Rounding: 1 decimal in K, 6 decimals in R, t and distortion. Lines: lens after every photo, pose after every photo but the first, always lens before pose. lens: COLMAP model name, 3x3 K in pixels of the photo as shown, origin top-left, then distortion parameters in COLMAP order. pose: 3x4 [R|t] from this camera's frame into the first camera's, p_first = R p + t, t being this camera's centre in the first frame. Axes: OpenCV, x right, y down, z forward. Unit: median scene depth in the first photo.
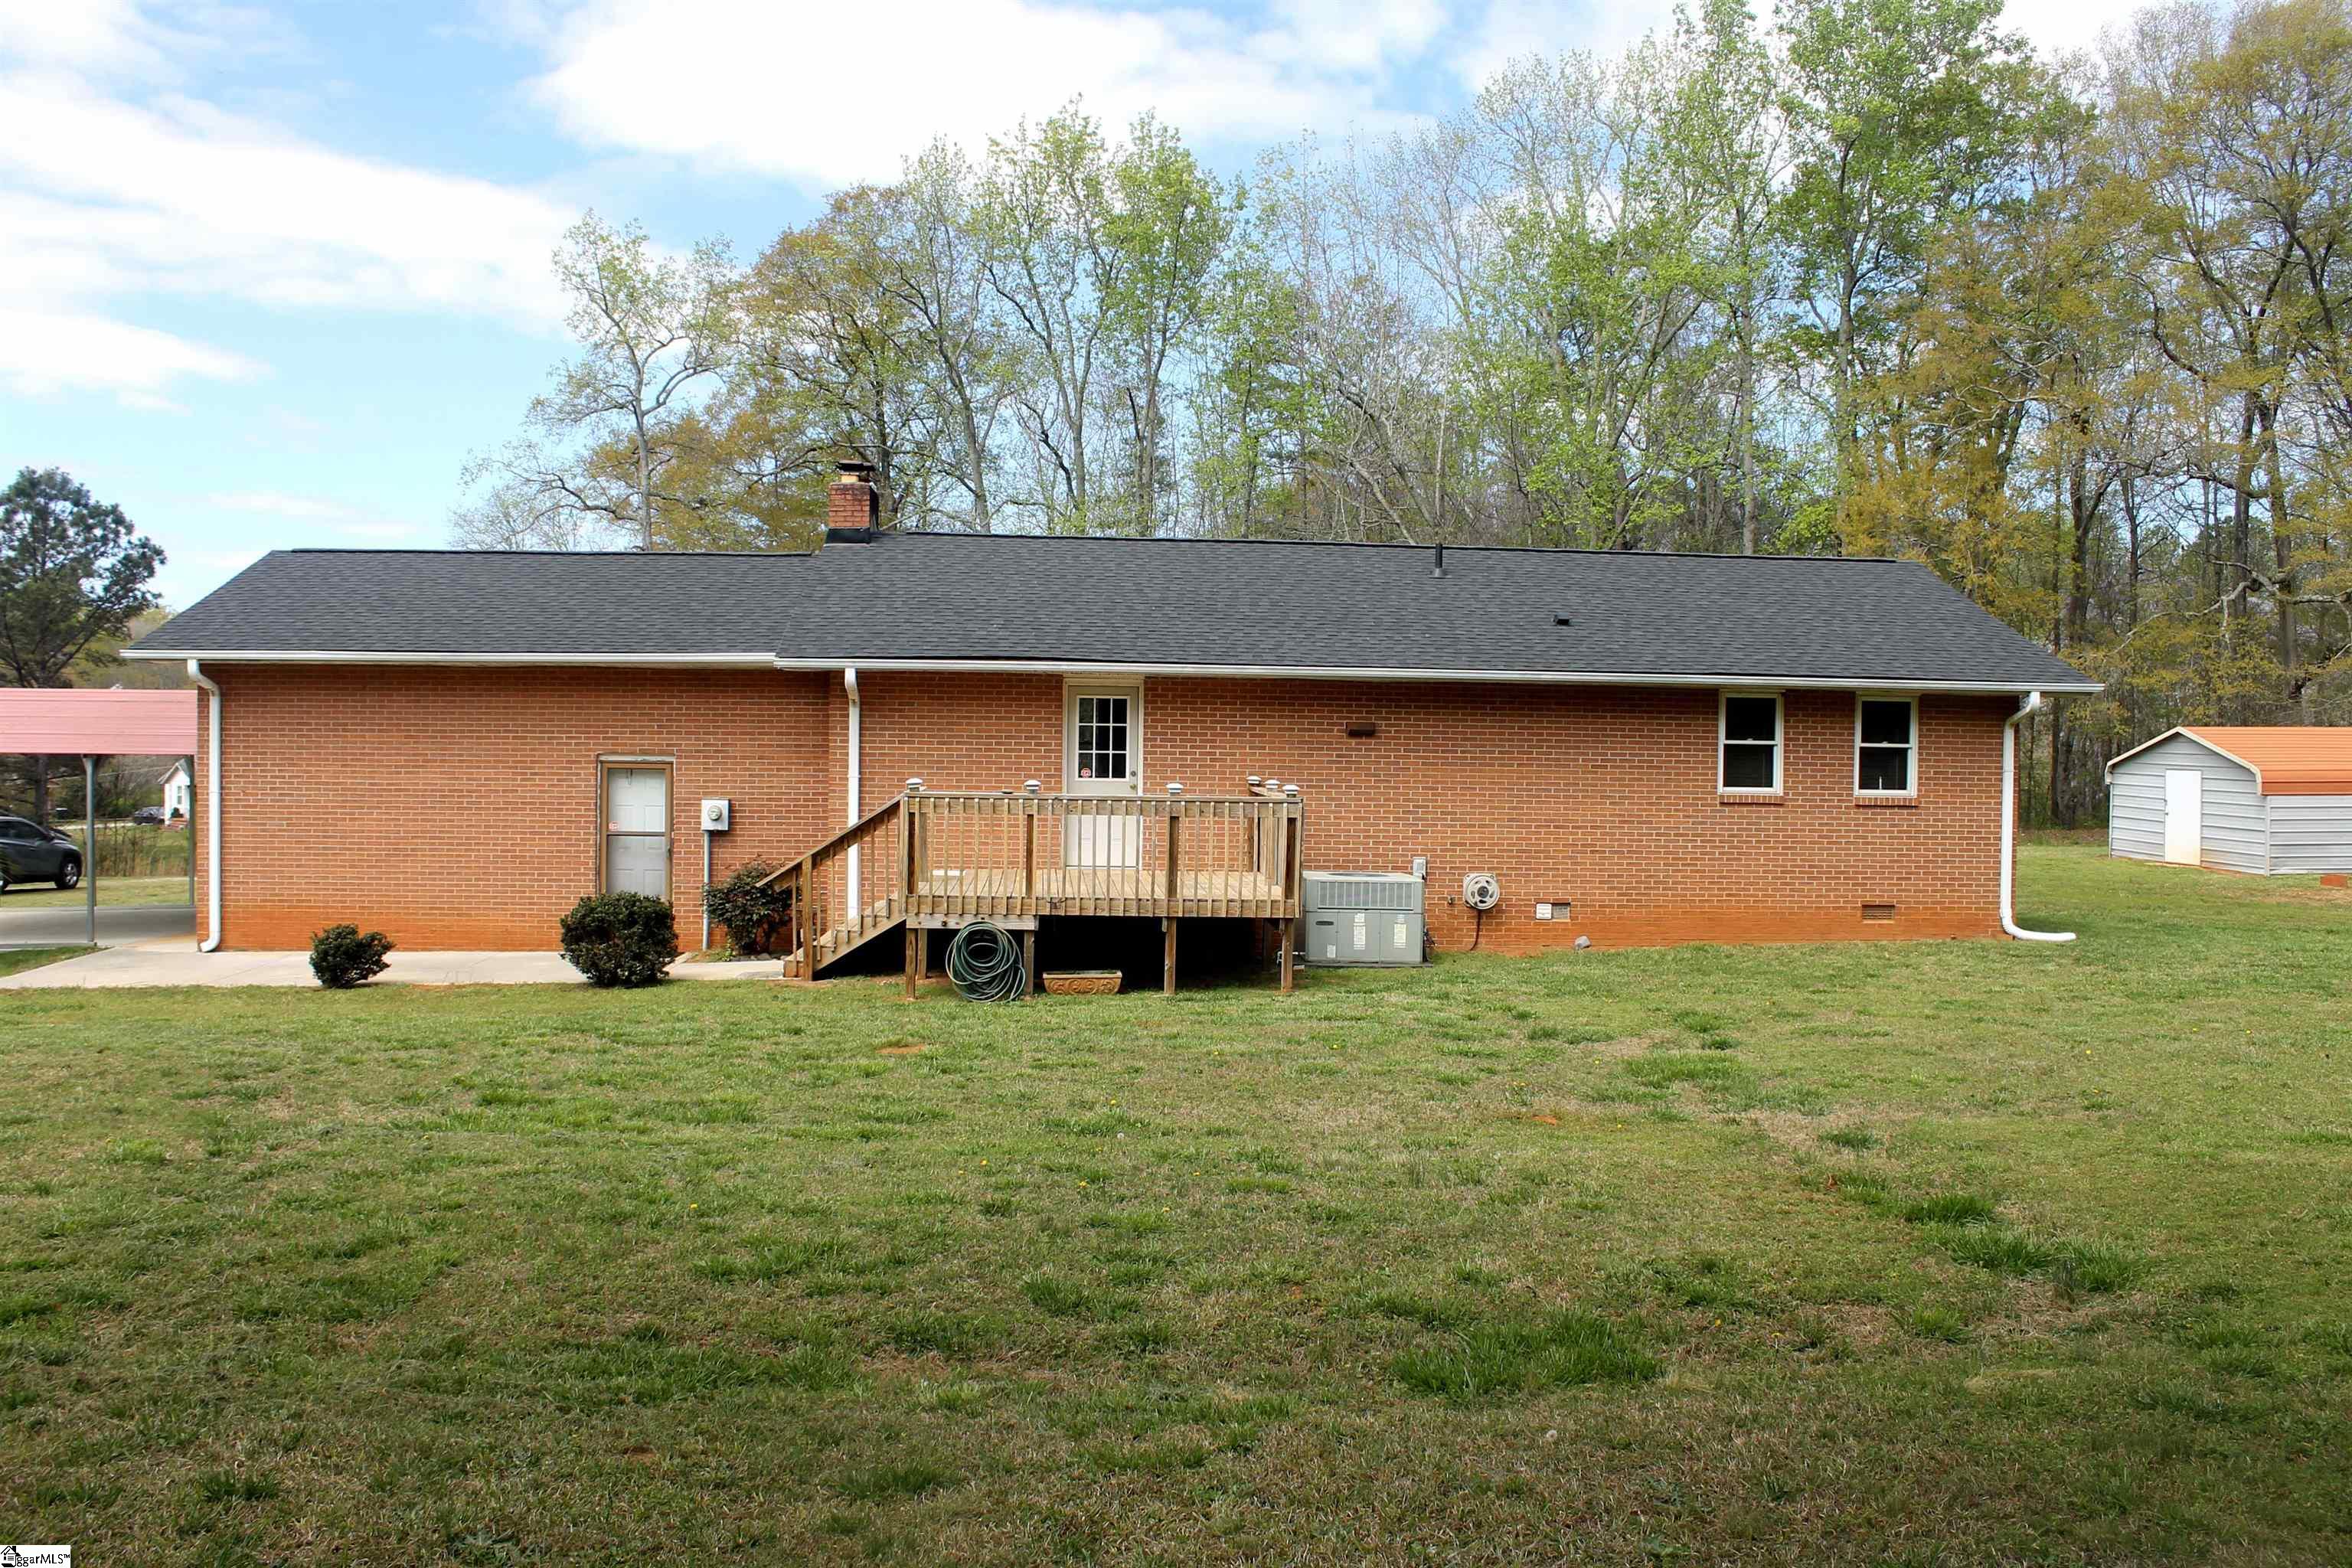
lens RADIAL K [[2003.0, 0, 1175.6], [0, 2003.0, 761.4], [0, 0, 1]] dist [-0.167580, 0.177412]
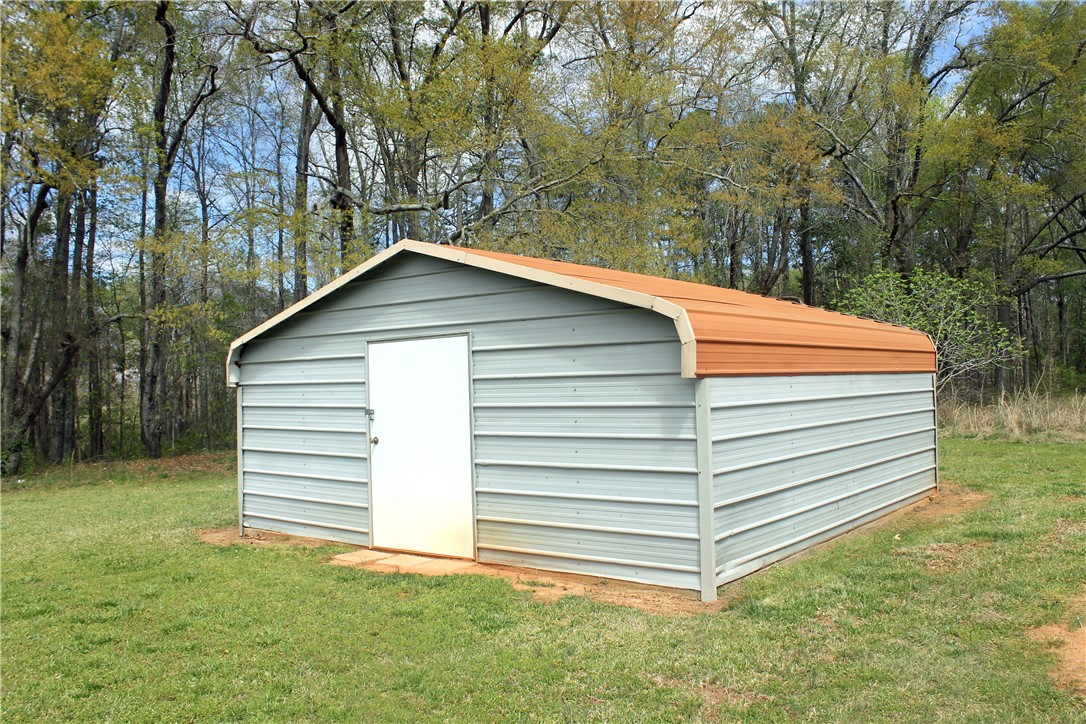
lens RADIAL K [[924.9, 0, 542.8], [0, 924.9, 351.5], [0, 0, 1]] dist [-0.167580, 0.177412]
pose [[0.669271, 0.013176, 0.742902, 0.369274], [0.038471, 0.997887, -0.052356, 0.018625], [-0.742022, 0.063621, 0.667350, 0.807202]]
